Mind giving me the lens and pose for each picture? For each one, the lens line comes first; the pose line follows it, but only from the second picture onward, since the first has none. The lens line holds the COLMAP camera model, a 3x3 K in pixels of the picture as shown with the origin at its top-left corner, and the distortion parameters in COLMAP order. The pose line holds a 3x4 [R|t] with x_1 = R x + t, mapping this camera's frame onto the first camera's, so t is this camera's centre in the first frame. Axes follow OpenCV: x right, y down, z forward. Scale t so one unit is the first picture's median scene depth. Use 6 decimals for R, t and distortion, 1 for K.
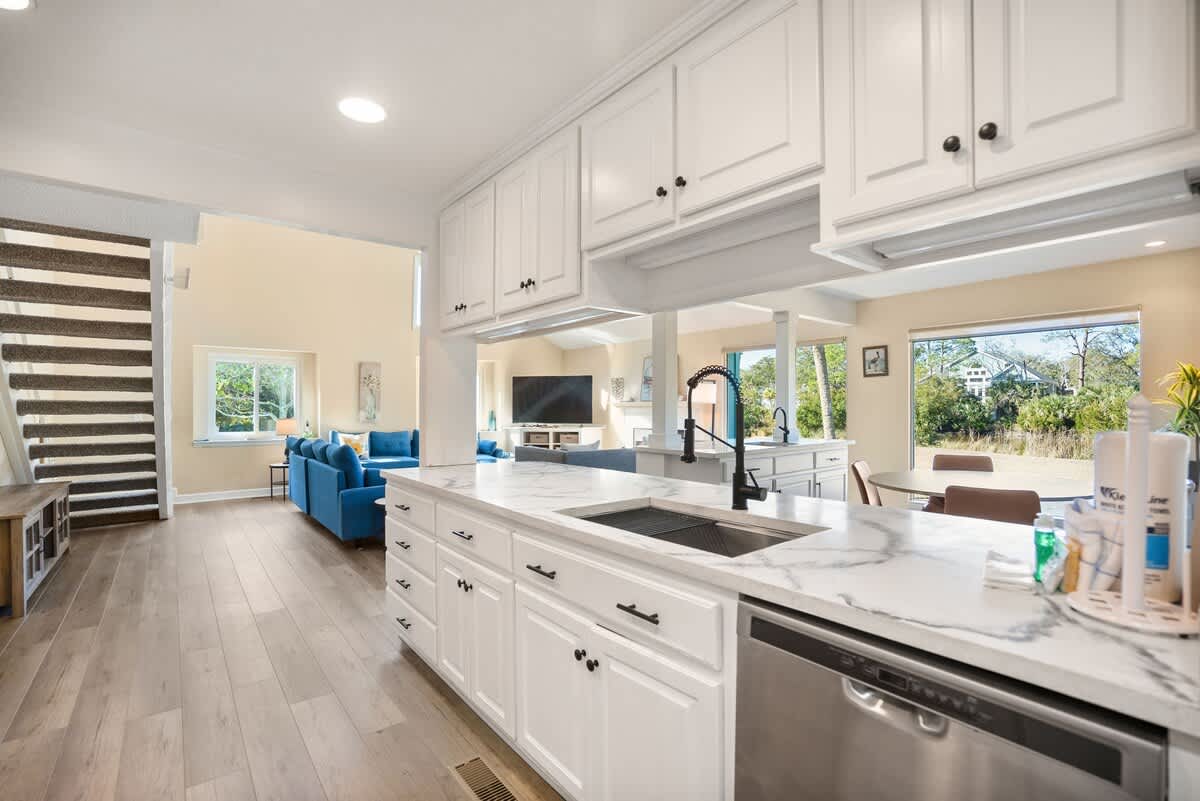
lens RADIAL K [[549.7, 0, 600.0], [0, 549.7, 400.5], [0, 0, 1]] dist [-0.015199, 0.000100]
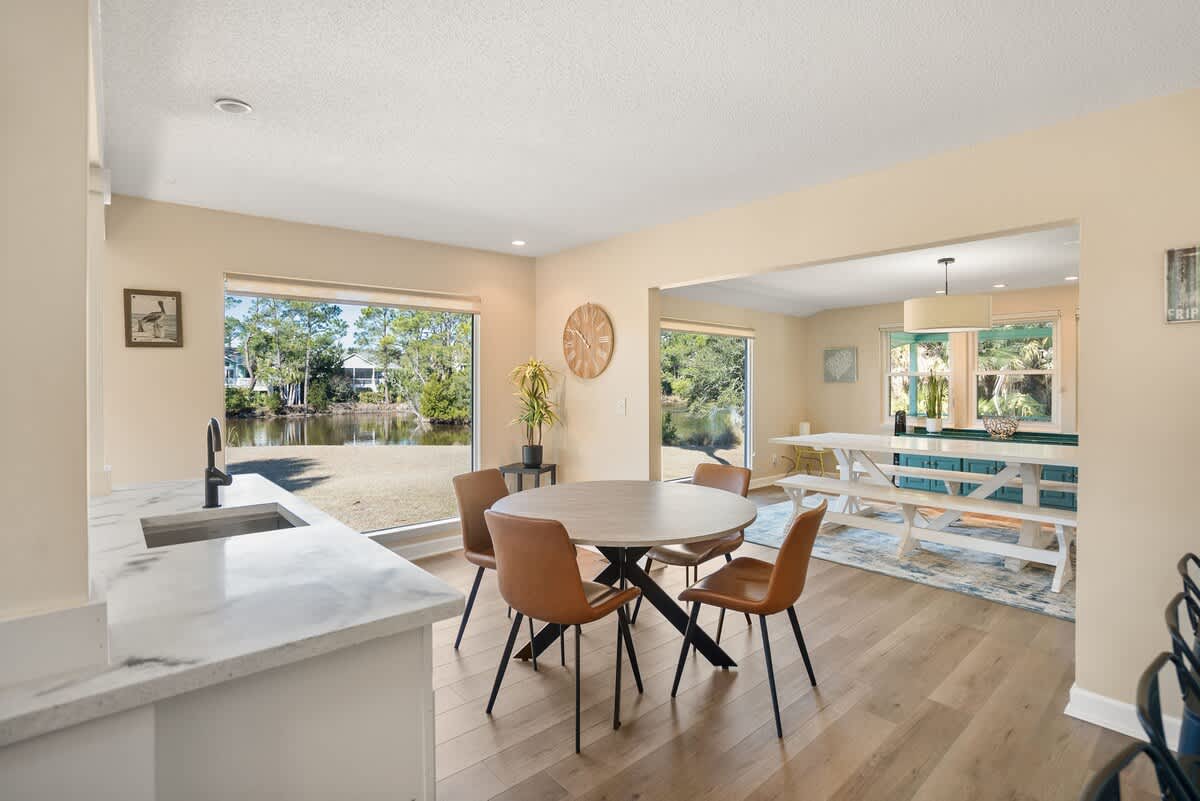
lens RADIAL K [[564.6, 0, 591.6], [0, 564.6, 395.3], [0, 0, 1]] dist [-0.047522, 0.019666]
pose [[-0.049220, -0.019710, 0.998593, -0.061471], [-0.008585, 0.999777, 0.019310, -0.011394], [-0.998751, -0.007622, -0.049379, 0.631435]]
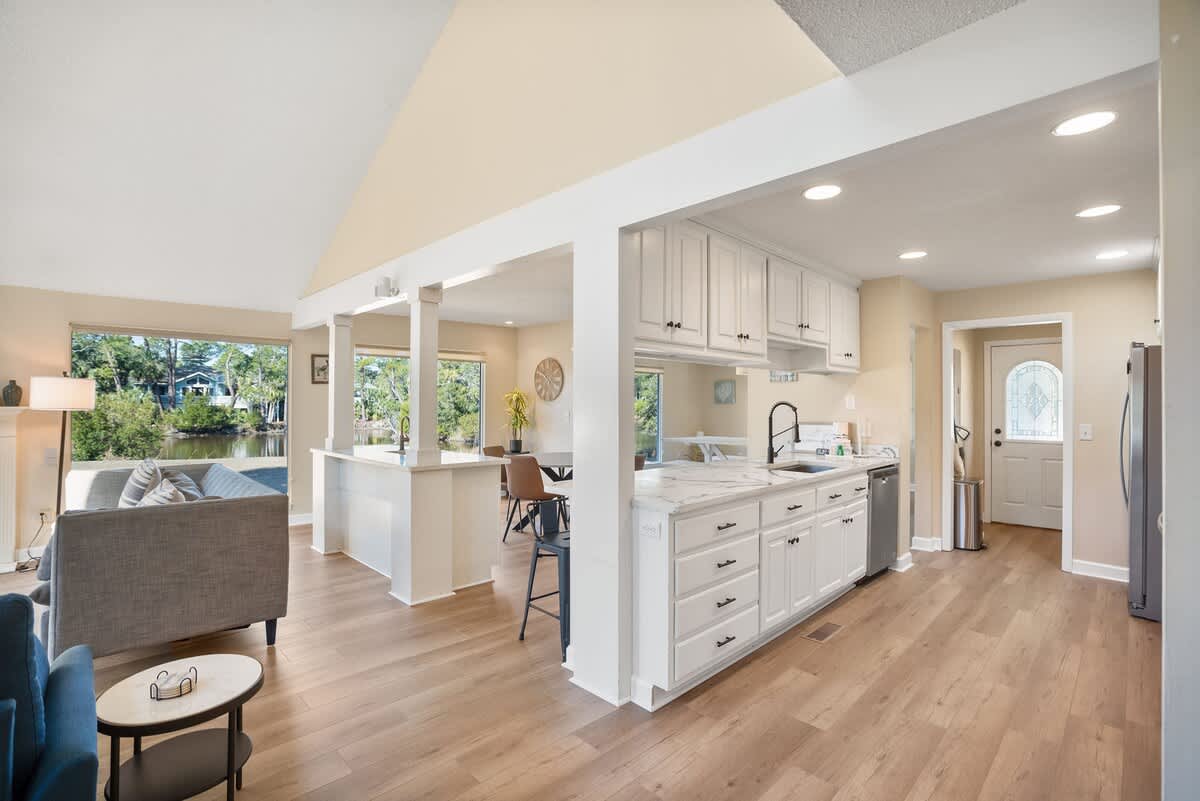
lens RADIAL K [[564.6, 0, 591.6], [0, 564.6, 395.3], [0, 0, 1]] dist [-0.047522, 0.019666]
pose [[-0.106386, 0.015158, 0.994209, -0.638244], [-0.014393, 0.999756, -0.016782, -0.011996], [-0.994221, -0.016095, -0.106142, 0.639662]]
